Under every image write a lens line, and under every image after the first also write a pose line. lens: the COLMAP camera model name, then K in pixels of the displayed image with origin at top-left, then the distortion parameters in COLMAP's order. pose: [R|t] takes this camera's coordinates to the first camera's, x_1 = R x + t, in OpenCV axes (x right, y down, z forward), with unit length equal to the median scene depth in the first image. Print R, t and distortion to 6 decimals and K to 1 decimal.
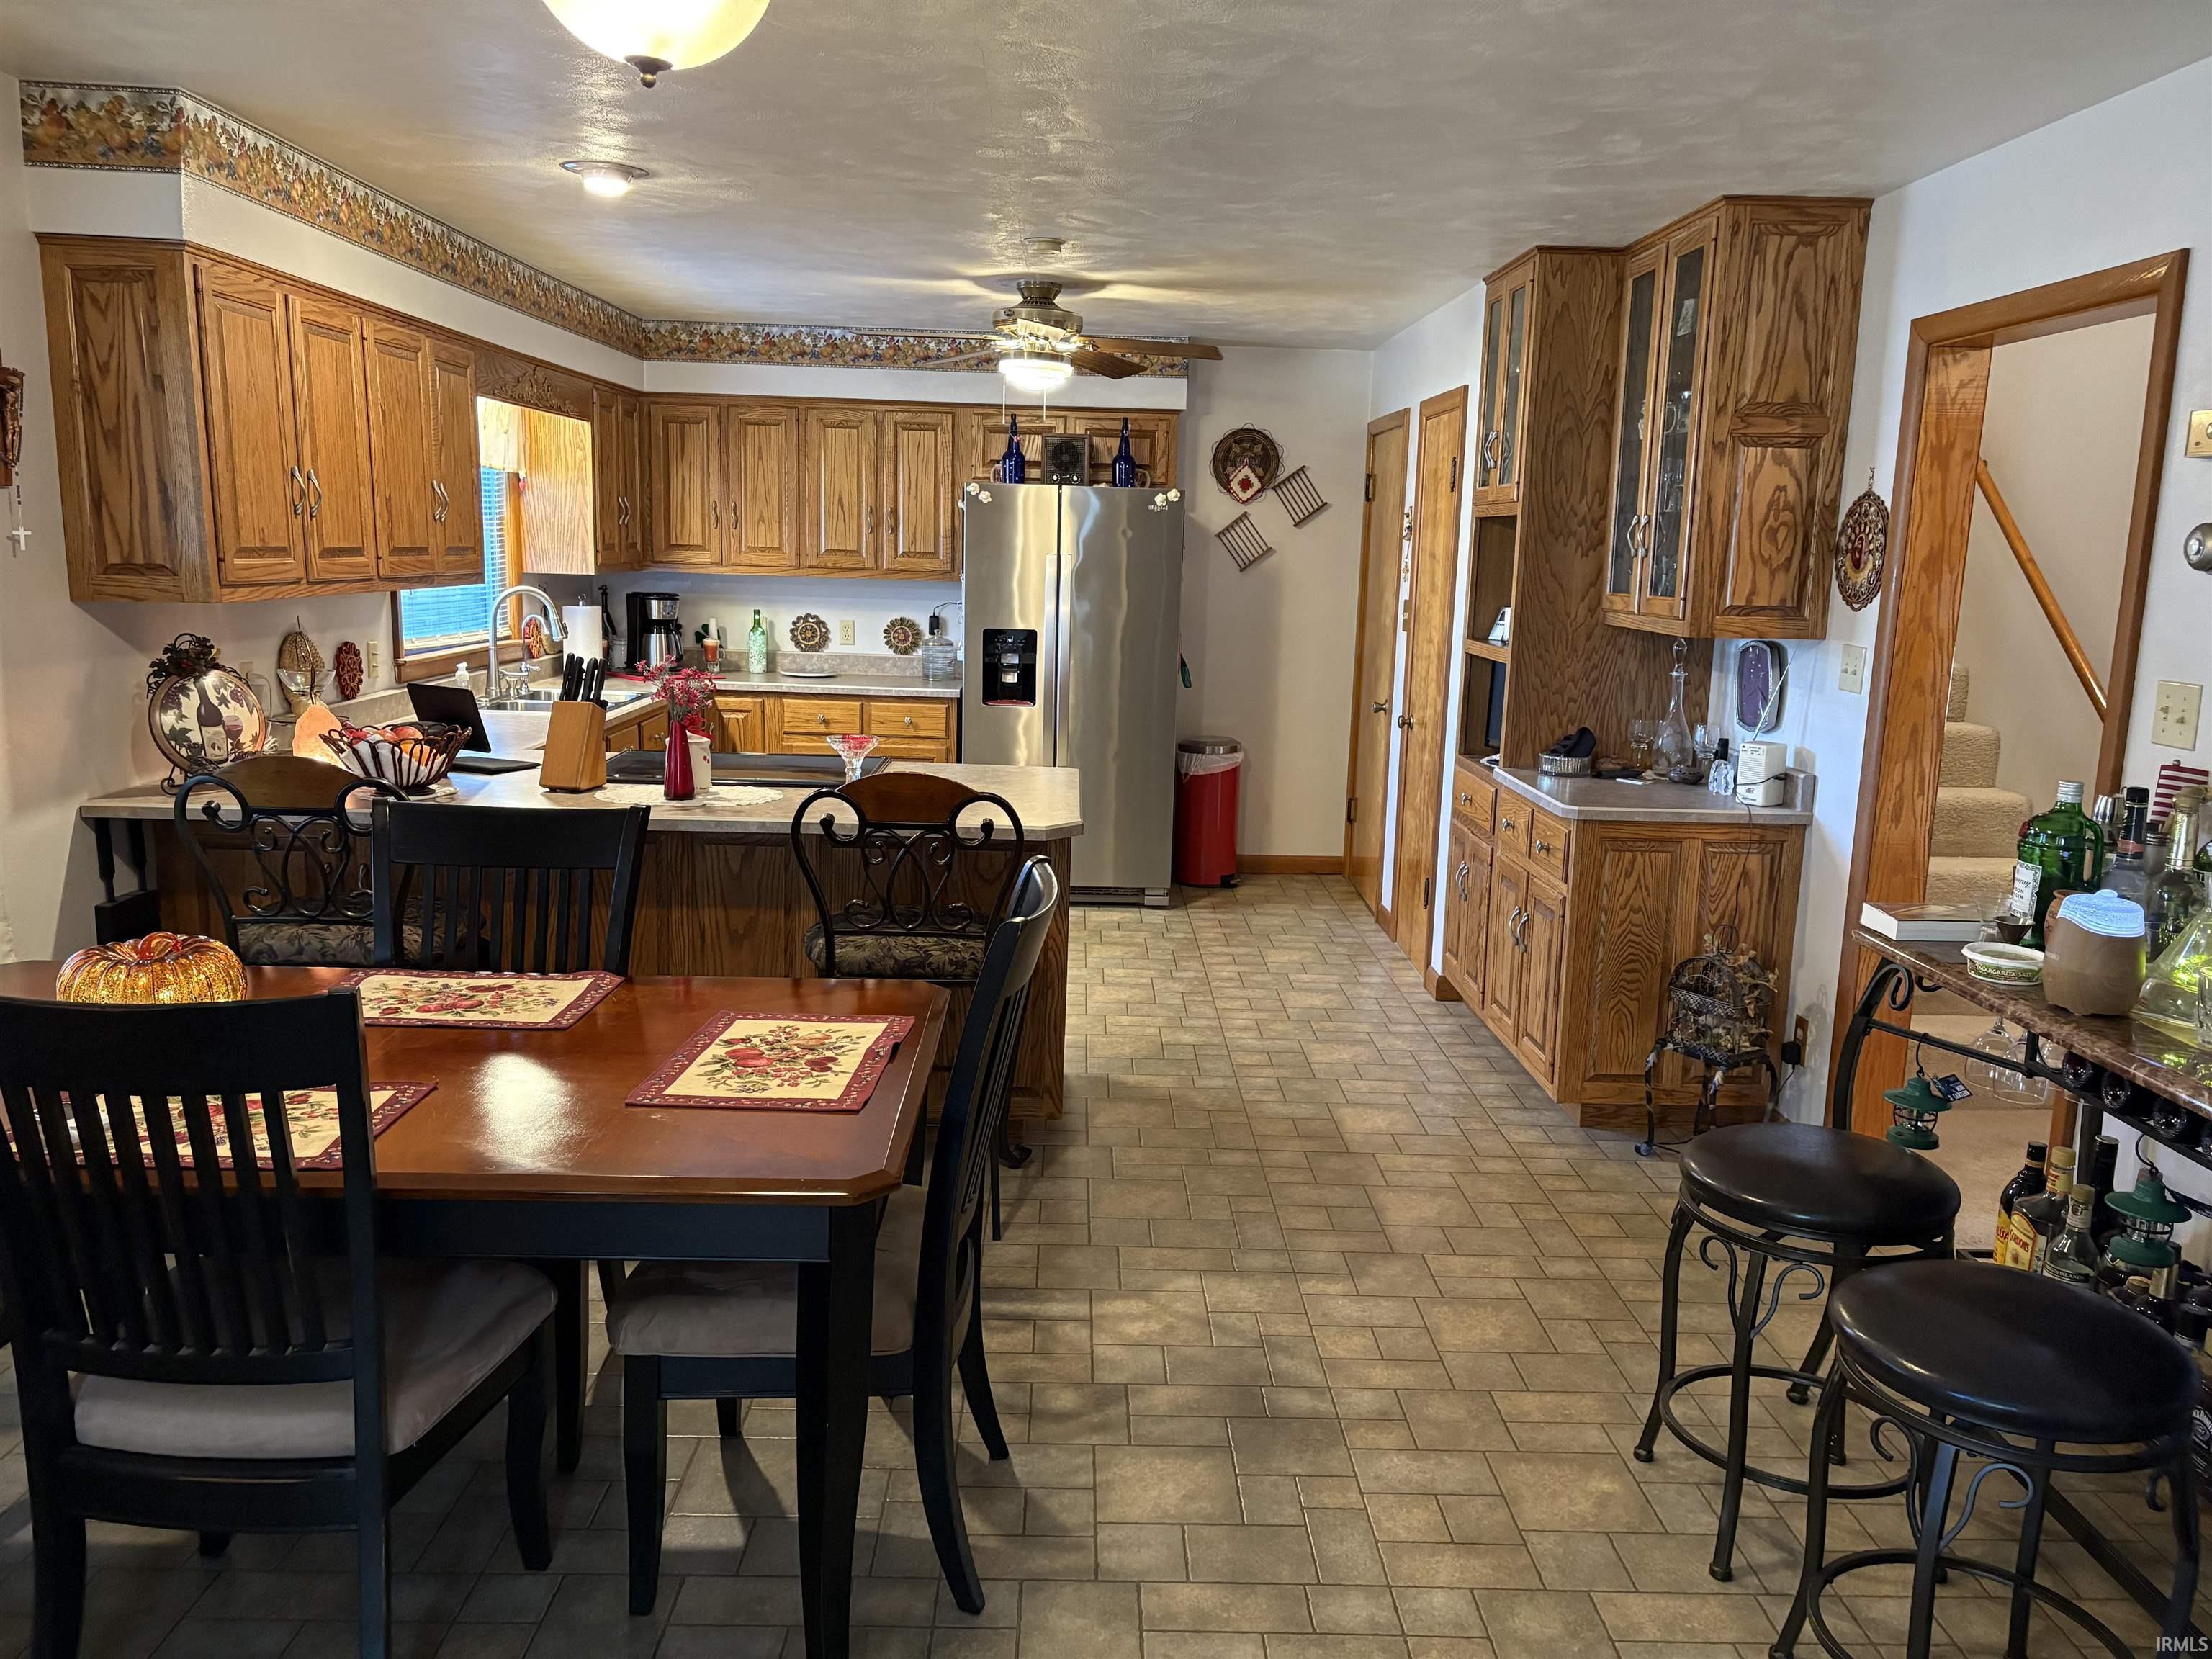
lens RADIAL K [[1668.7, 0, 1102.8], [0, 1668.7, 840.6], [0, 0, 1]] dist [0.035353, -0.017475]
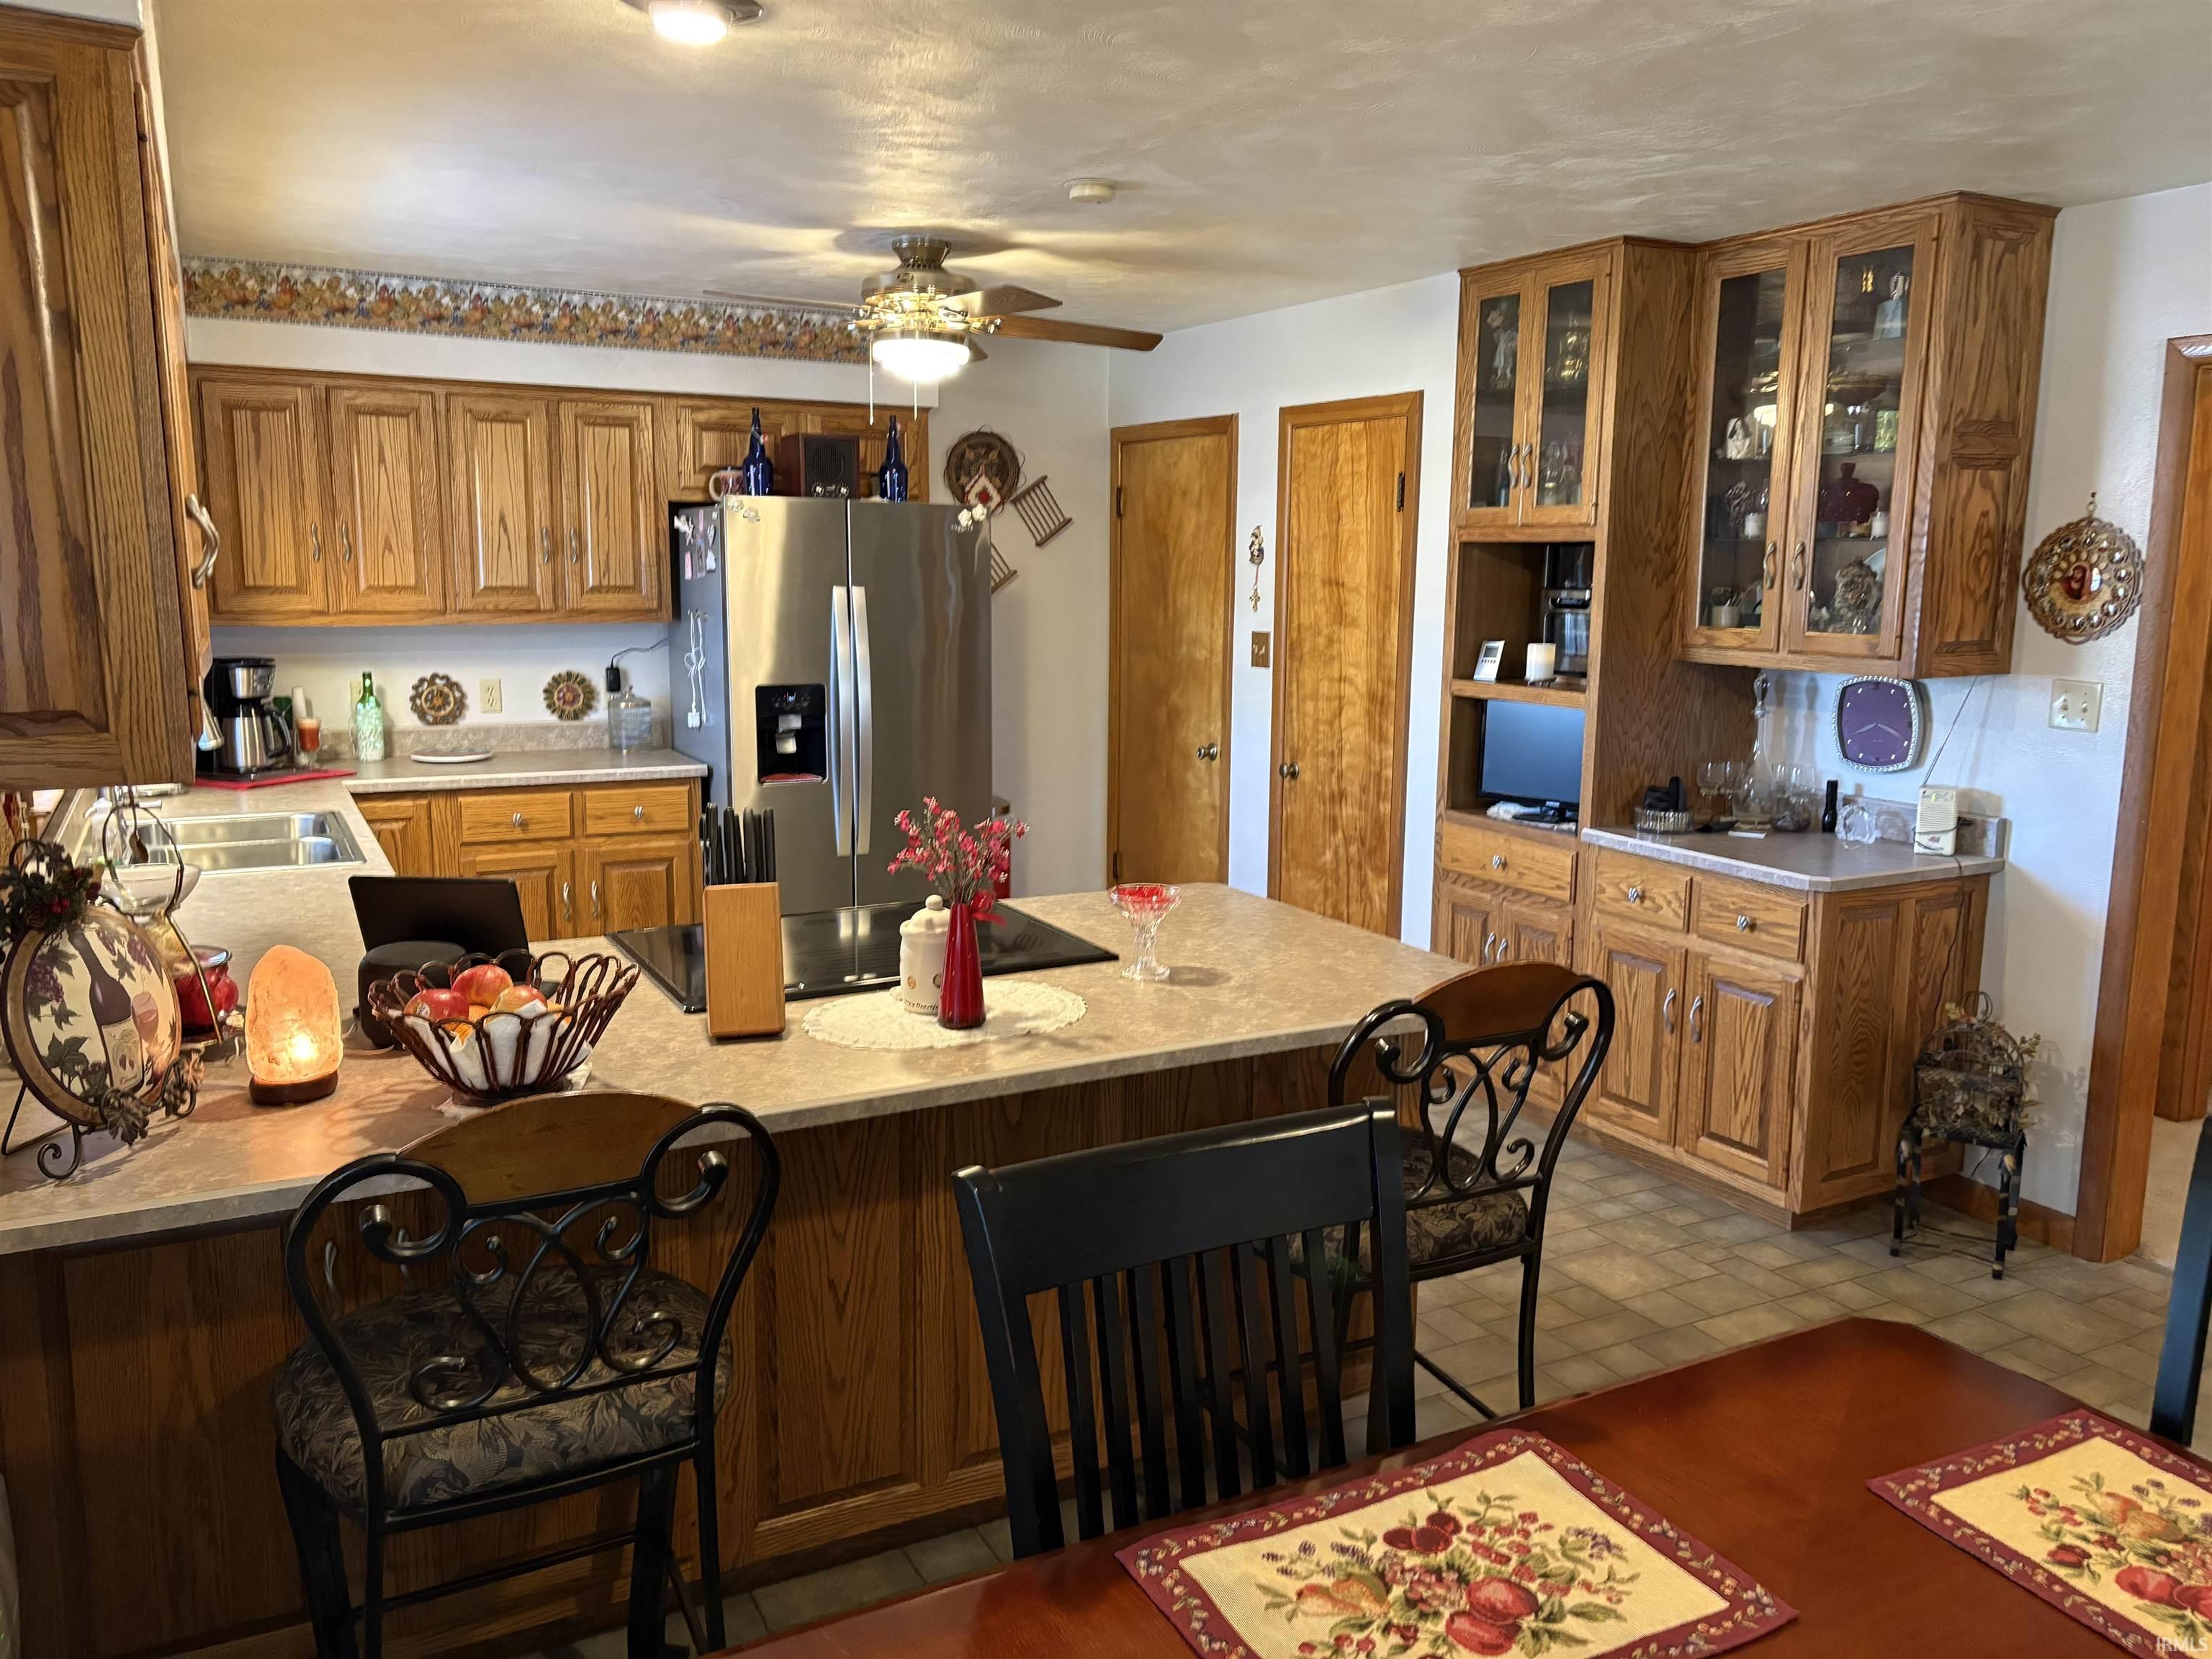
lens RADIAL K [[1668.7, 0, 1109.2], [0, 1668.7, 816.3], [0, 0, 1]] dist [0.035353, -0.017475]
pose [[0.888621, -0.088242, 0.450074, -0.312632], [0.093165, 0.995587, 0.011251, -0.068384], [-0.449081, 0.031933, 0.892920, 0.271672]]
